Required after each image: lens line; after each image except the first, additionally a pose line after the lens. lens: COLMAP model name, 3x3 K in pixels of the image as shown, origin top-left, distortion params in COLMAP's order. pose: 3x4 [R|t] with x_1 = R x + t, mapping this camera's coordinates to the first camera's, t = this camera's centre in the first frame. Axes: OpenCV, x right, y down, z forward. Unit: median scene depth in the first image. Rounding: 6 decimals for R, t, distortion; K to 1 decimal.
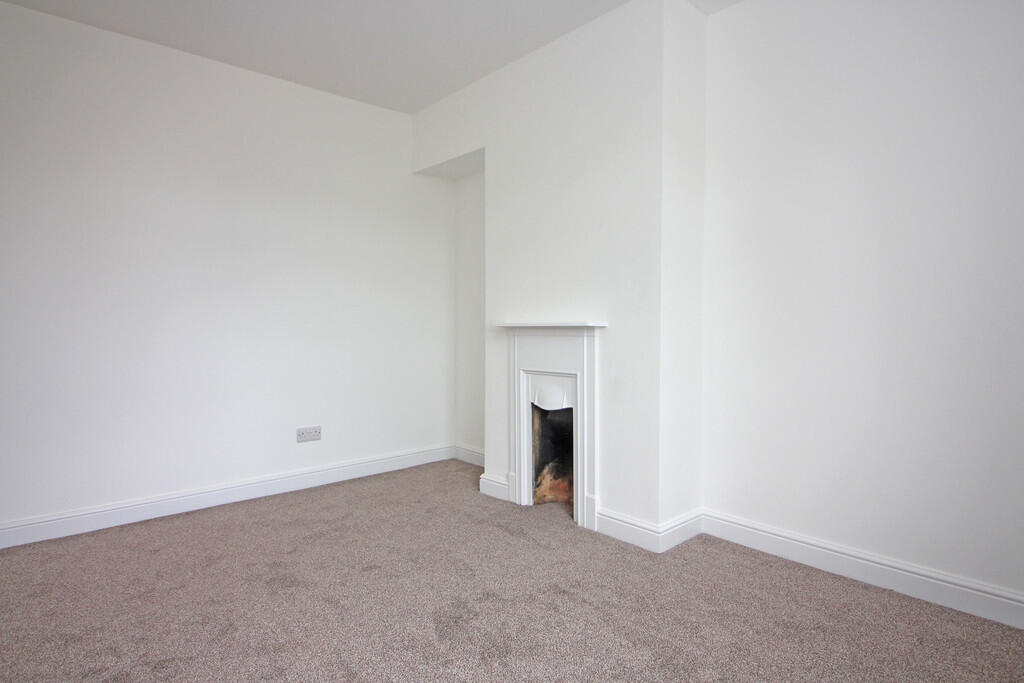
lens RADIAL K [[566.8, 0, 512.4], [0, 566.8, 333.9], [0, 0, 1]] dist [-0.004552, -0.001452]
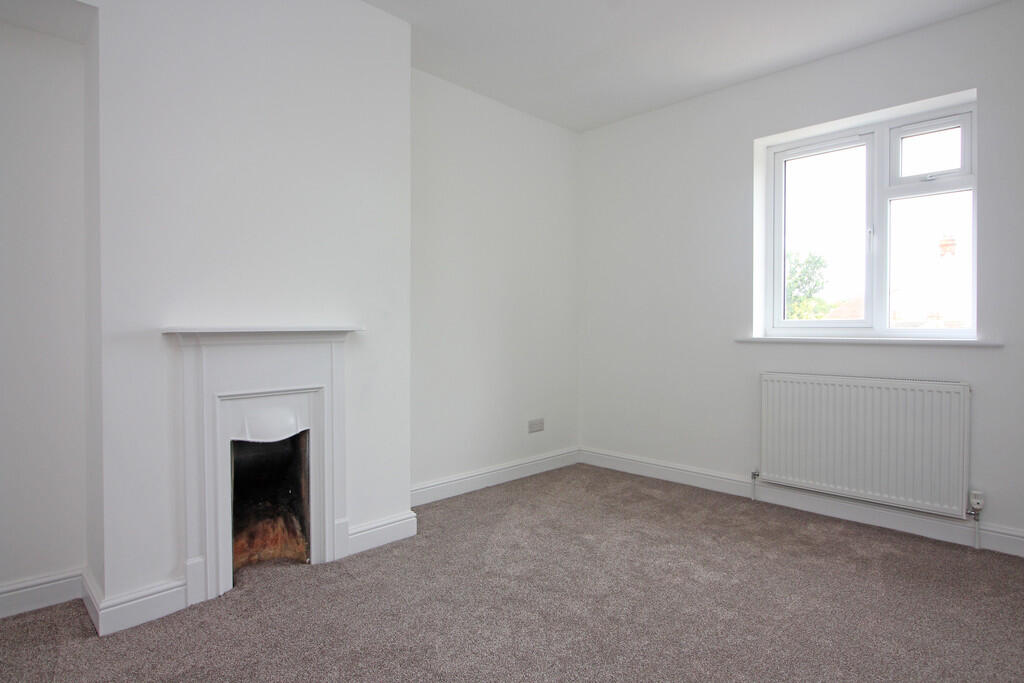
lens RADIAL K [[566.8, 0, 512.2], [0, 566.8, 341.0], [0, 0, 1]] dist [-0.004552, -0.001452]
pose [[-0.065457, -0.023490, 0.997579, -0.728726], [0.016833, 0.999555, 0.024641, -0.014362], [-0.997713, 0.018406, -0.065032, 0.745446]]
